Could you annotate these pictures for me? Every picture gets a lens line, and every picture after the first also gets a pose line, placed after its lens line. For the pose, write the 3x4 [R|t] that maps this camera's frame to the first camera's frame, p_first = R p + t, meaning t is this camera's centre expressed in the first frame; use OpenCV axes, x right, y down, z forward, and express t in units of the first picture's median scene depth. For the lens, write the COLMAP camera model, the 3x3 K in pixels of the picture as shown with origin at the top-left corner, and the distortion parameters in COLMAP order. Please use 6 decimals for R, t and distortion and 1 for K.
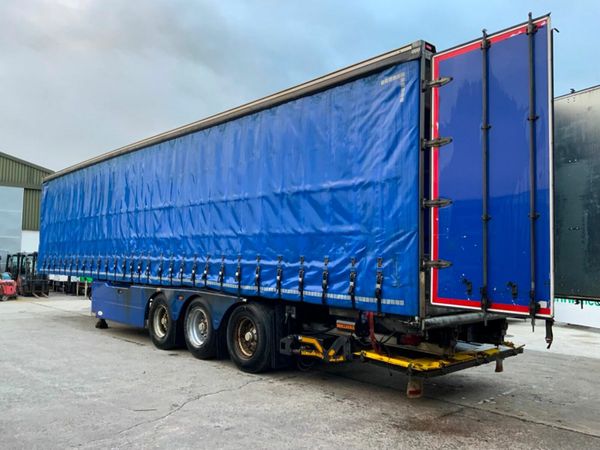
lens RADIAL K [[503.3, 0, 300.8], [0, 503.3, 226.0], [0, 0, 1]] dist [0.033277, -0.027135]
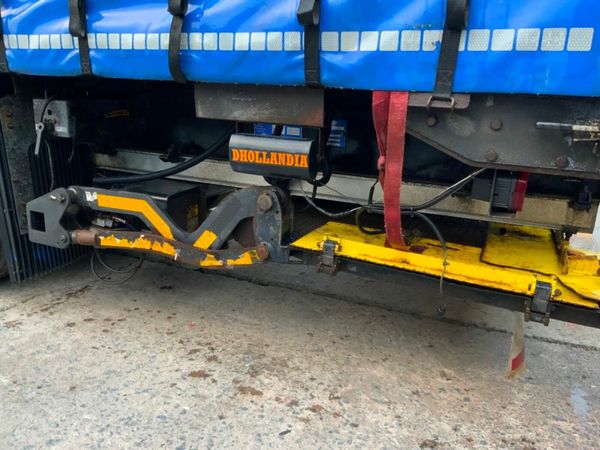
lens RADIAL K [[503.3, 0, 301.2], [0, 503.3, 222.7], [0, 0, 1]] dist [0.033277, -0.027135]
pose [[0.920819, -0.087570, 0.380030, -0.002681], [-0.040612, 0.947634, 0.316766, 0.139870], [-0.387869, -0.307118, 0.869043, 0.712782]]
